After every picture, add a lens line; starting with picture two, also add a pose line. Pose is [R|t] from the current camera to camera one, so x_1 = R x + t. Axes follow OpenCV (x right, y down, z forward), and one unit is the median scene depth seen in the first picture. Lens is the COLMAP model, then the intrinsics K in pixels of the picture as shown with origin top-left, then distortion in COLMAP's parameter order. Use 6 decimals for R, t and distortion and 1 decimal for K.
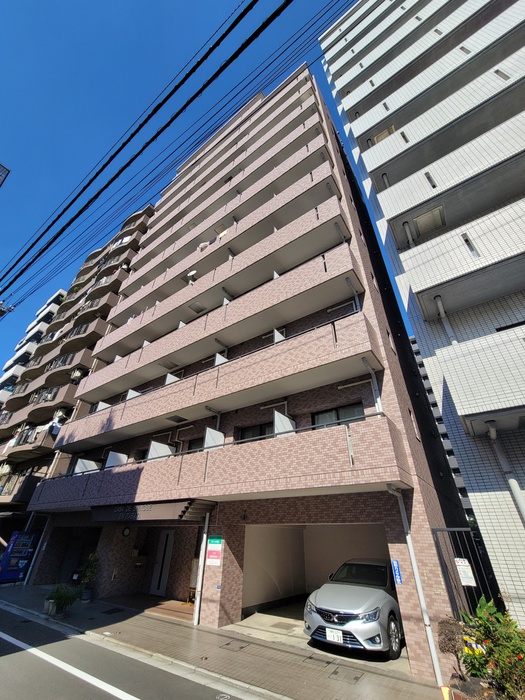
lens RADIAL K [[285.3, 0, 263.7], [0, 285.3, 351.4], [0, 0, 1]] dist [0.000408, -0.000057]
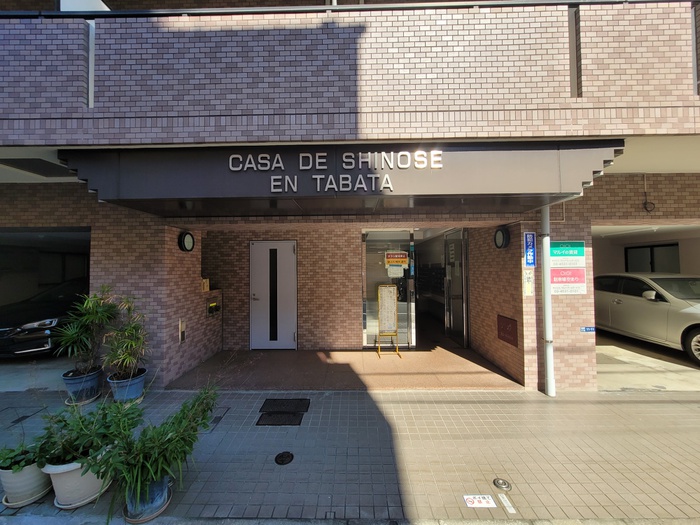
lens RADIAL K [[285.3, 0, 351.3], [0, 285.3, 260.6], [0, 0, 1]] dist [0.000408, -0.000057]
pose [[0.825934, -0.010583, 0.563668, -0.621814], [-0.291132, 0.848187, 0.442517, 0.508787], [-0.482779, -0.529592, 0.697465, 0.742831]]
